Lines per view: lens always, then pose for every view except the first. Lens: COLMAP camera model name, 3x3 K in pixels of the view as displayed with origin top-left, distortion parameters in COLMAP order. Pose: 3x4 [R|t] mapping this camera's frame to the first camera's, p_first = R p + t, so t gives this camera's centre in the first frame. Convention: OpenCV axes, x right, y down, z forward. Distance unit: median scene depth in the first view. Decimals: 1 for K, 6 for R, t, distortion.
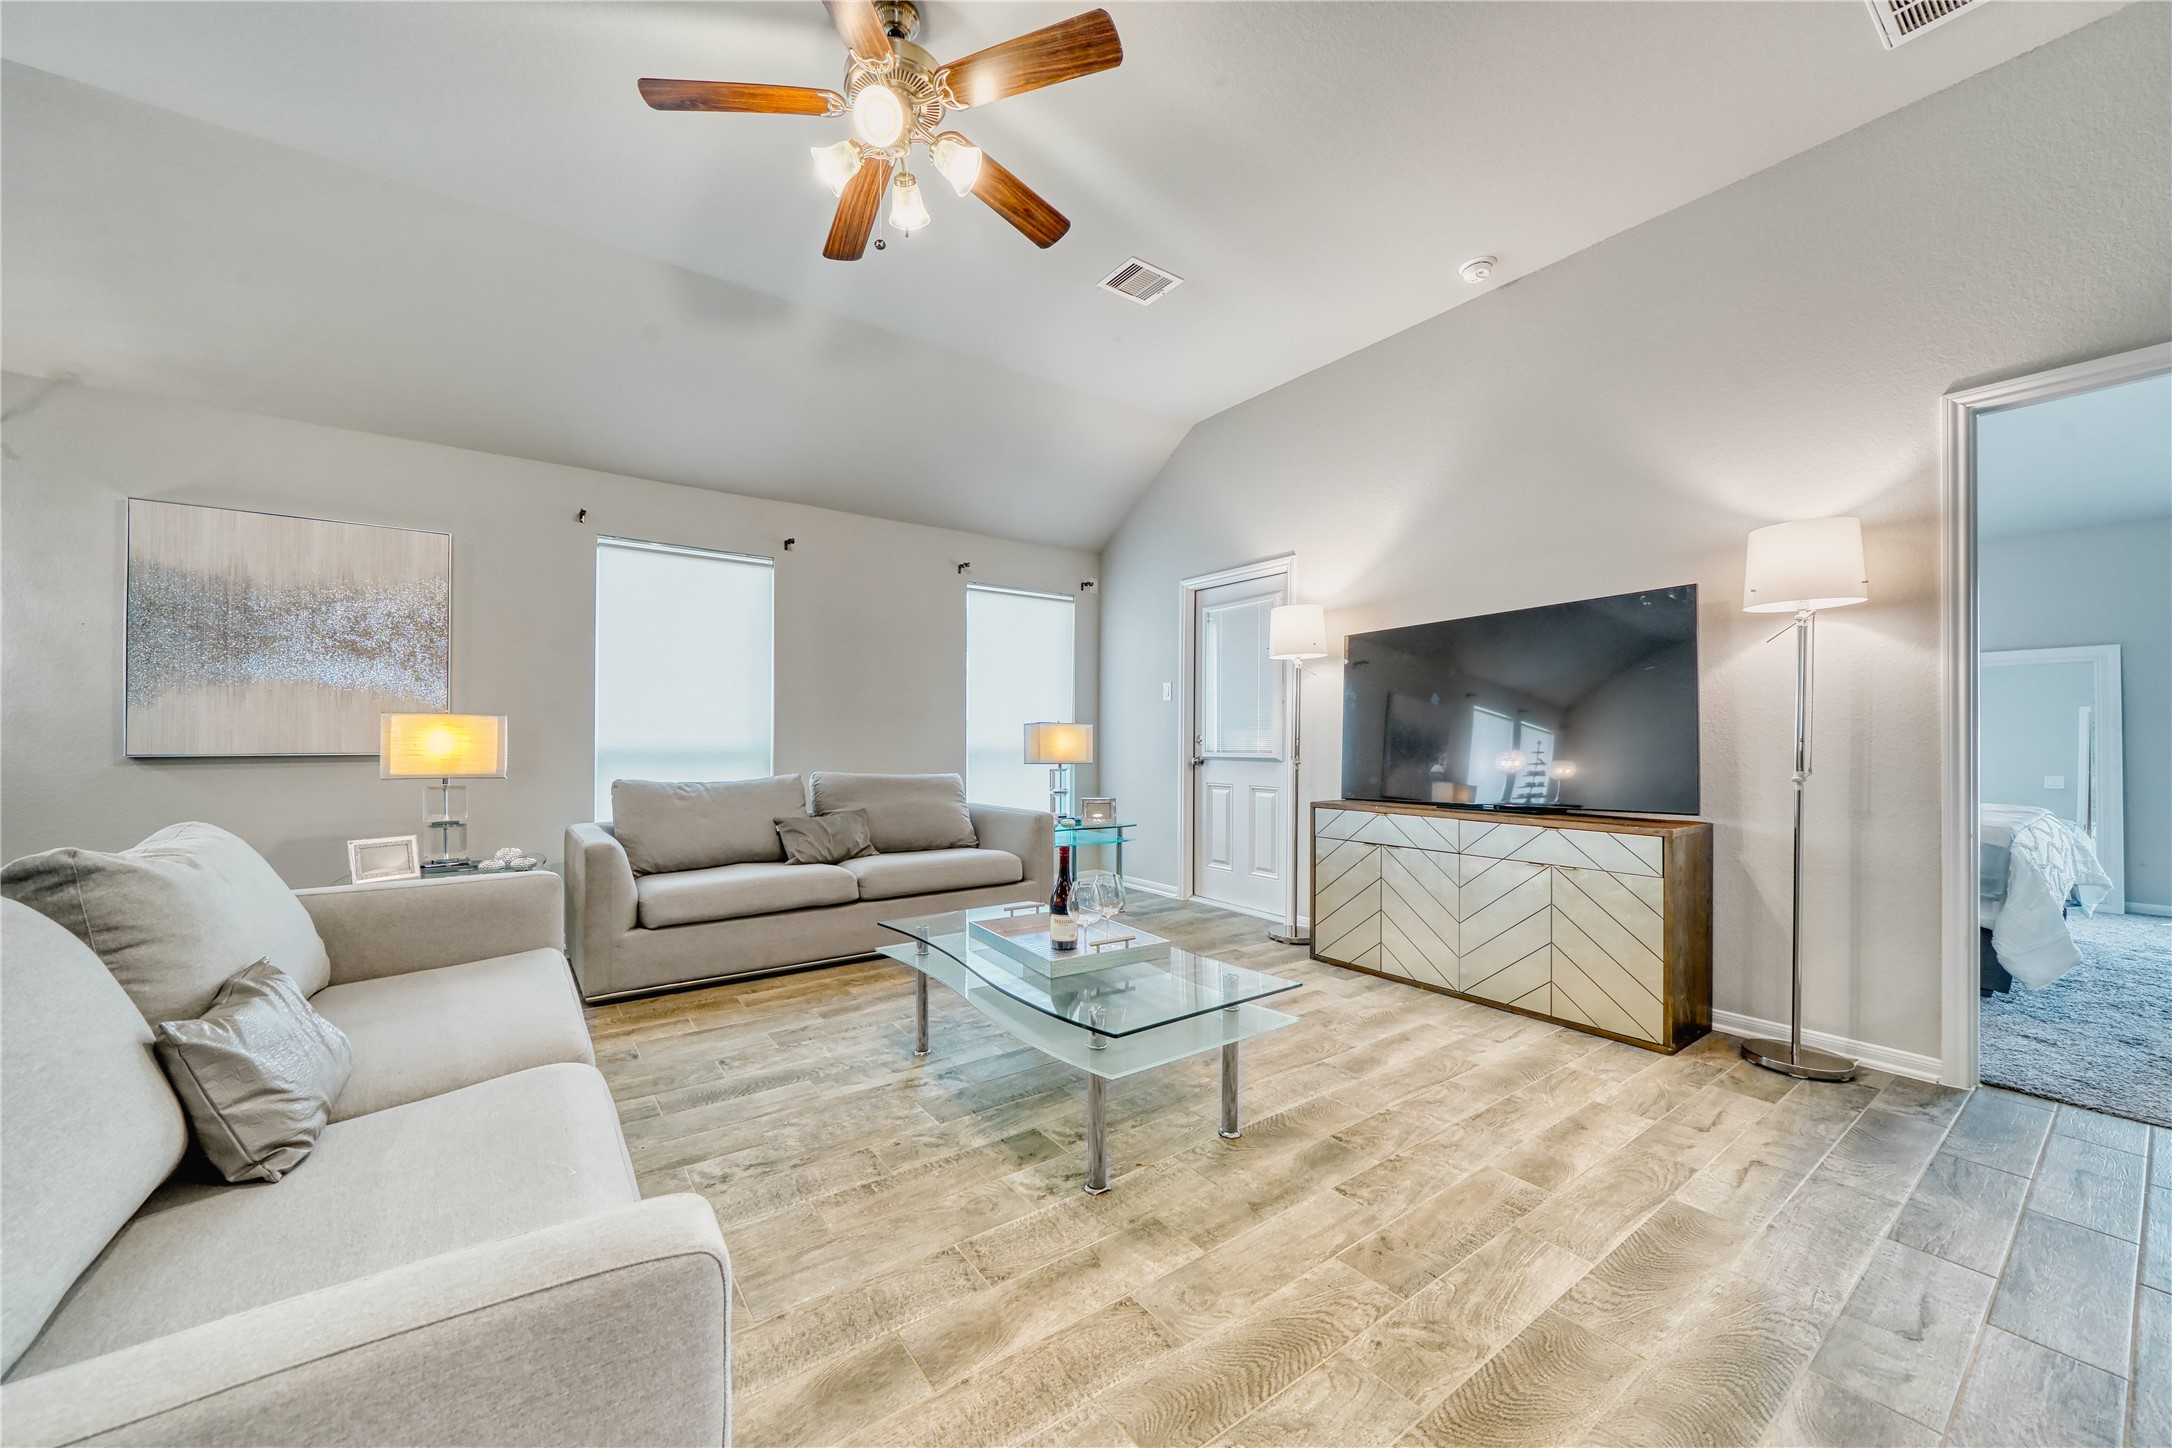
lens RADIAL K [[773.8, 0, 1052.1], [0, 773.8, 730.6], [0, 0, 1]] dist [-0.004841, 0.001039]
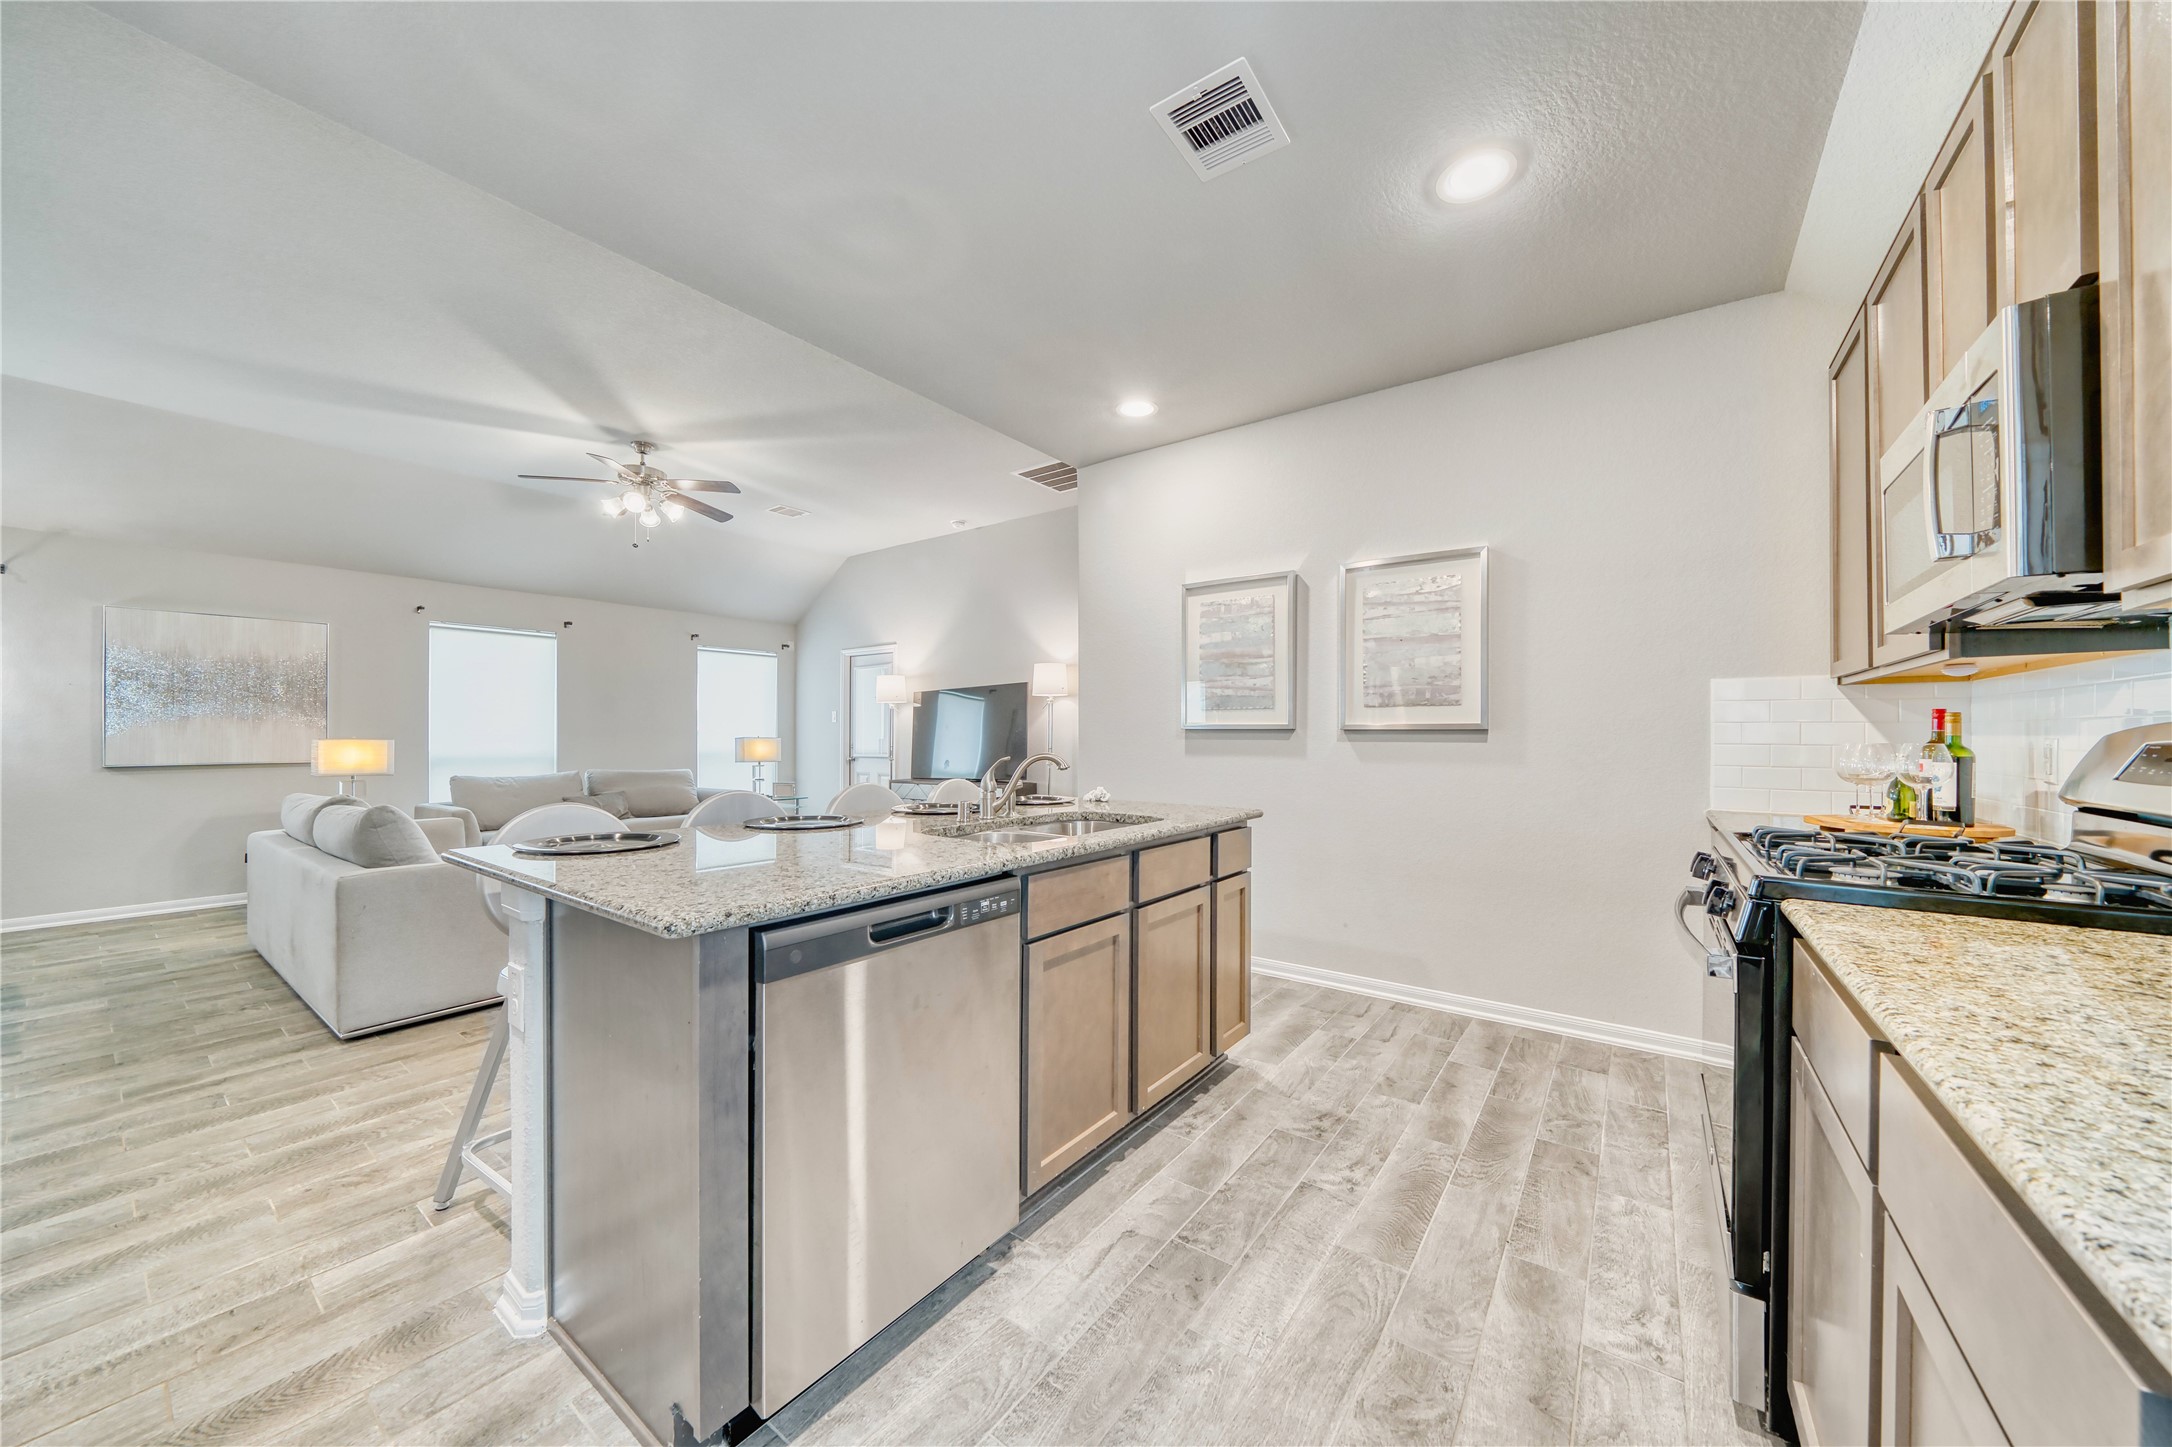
lens RADIAL K [[773.8, 0, 1097.8], [0, 773.8, 725.3], [0, 0, 1]] dist [-0.004841, 0.001039]
pose [[0.948079, -0.000815, 0.318035, 0.203369], [0.001879, 0.999994, -0.003039, -0.034354], [-0.318031, 0.003479, 0.948074, -0.935327]]
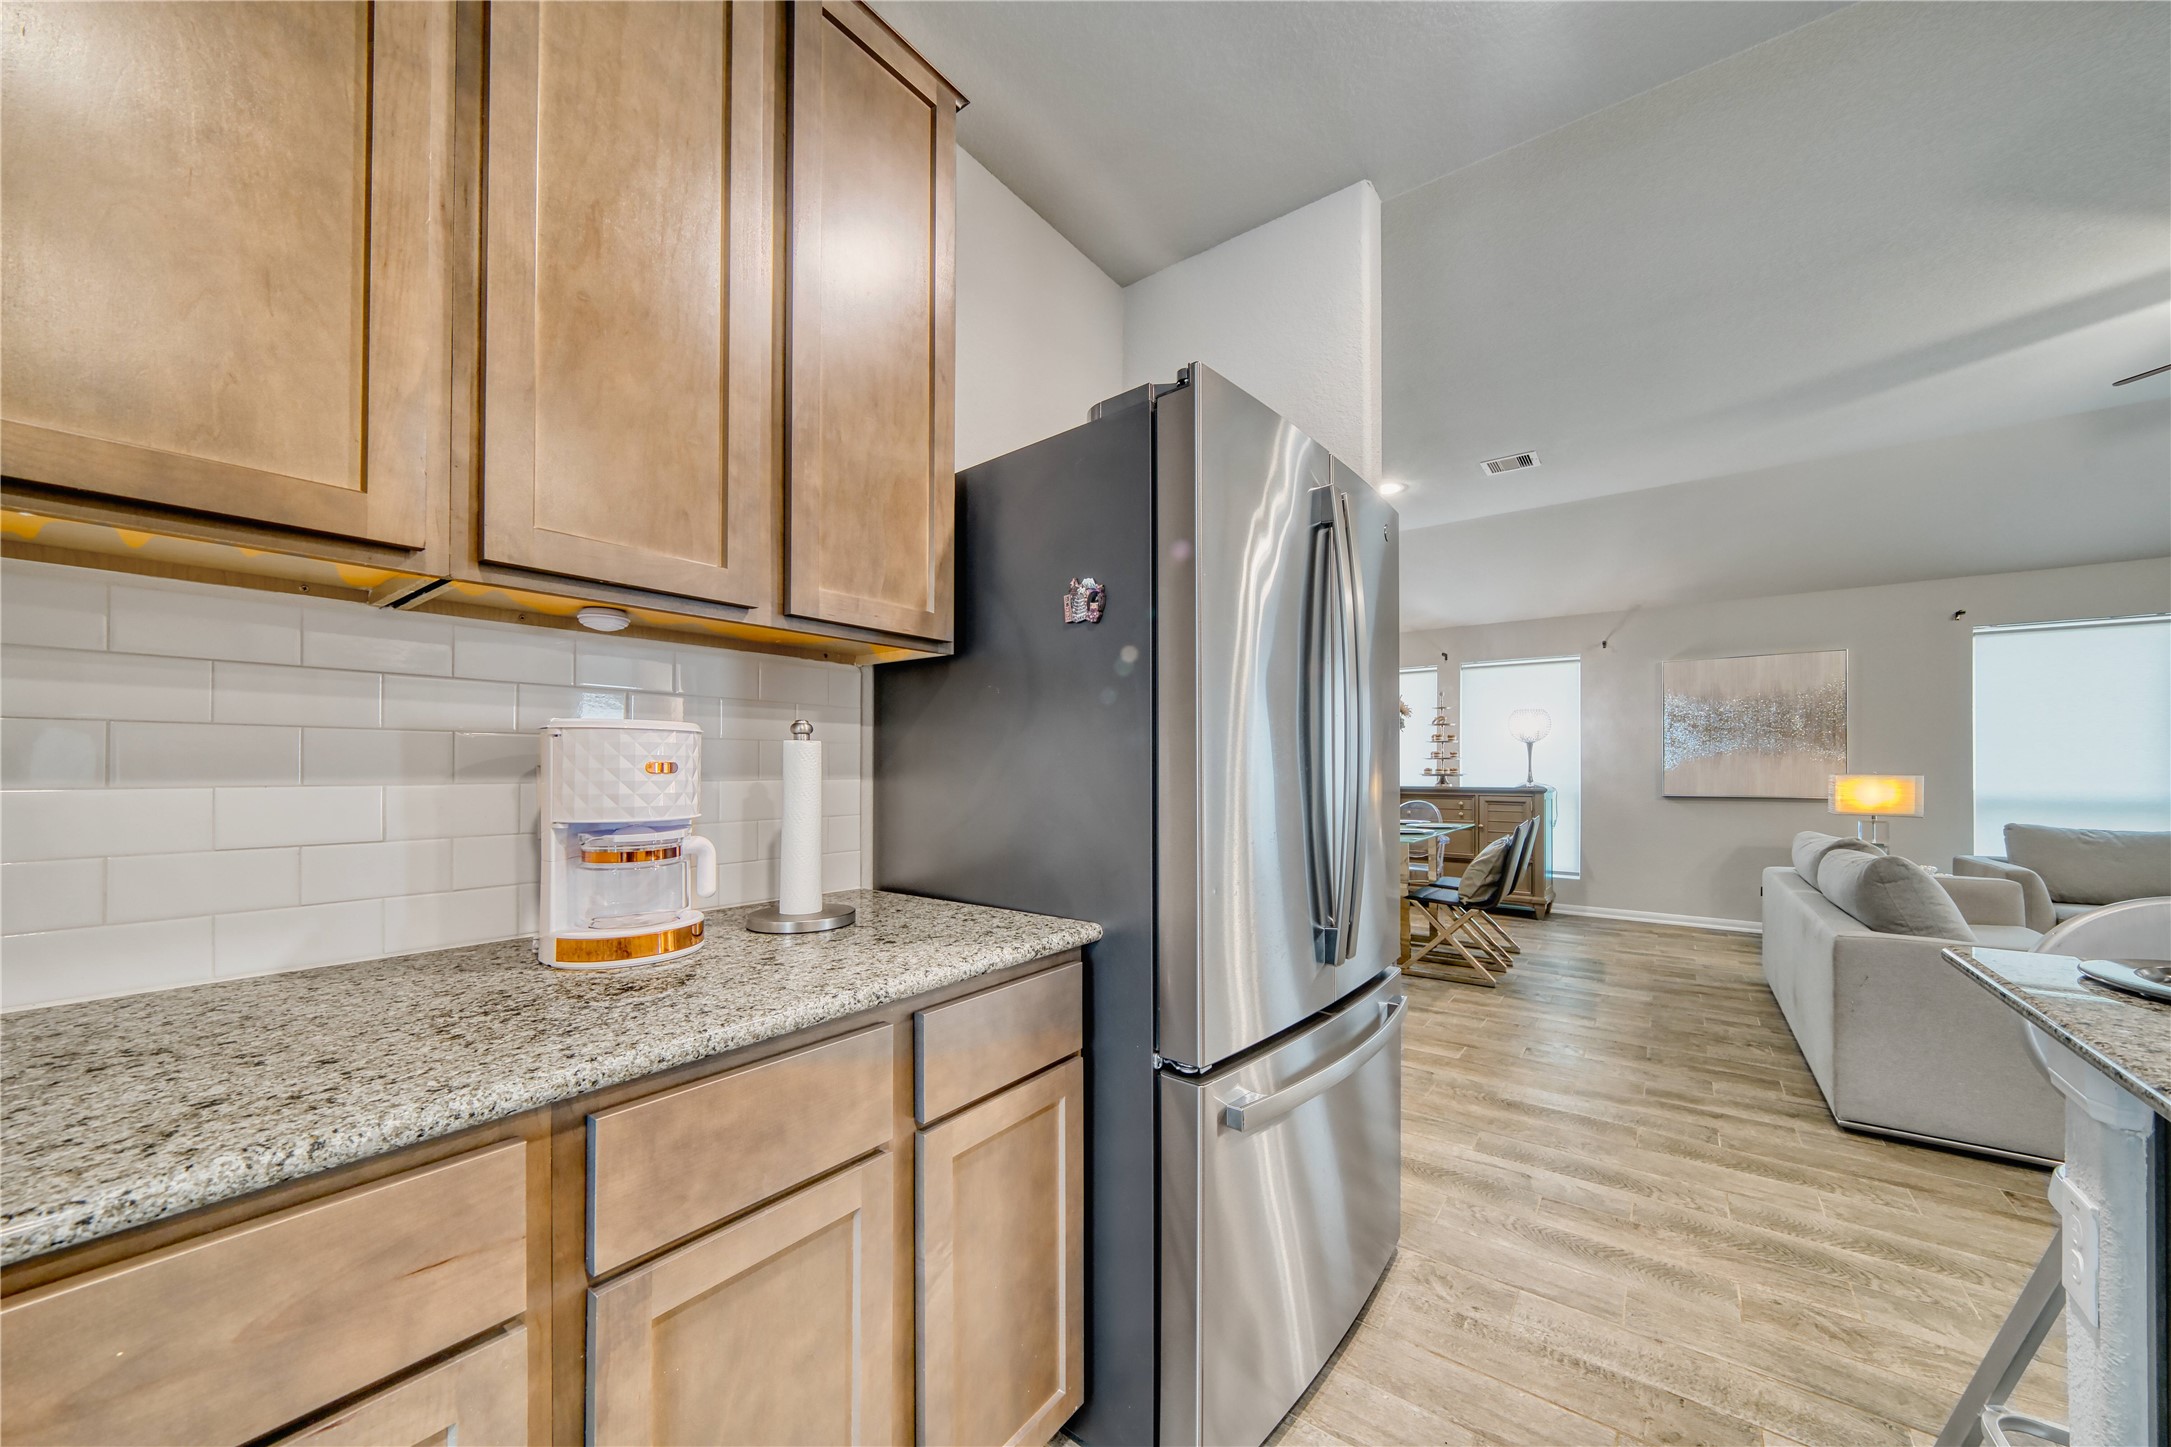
lens RADIAL K [[773.4, 0, 1091.0], [0, 773.4, 768.4], [0, 0, 1]] dist [-0.004841, 0.001039]
pose [[0.308869, -0.002283, -0.951102, 0.158654], [0.006952, 0.999976, -0.000143, -0.034302], [0.951079, -0.006568, 0.308877, -0.762891]]
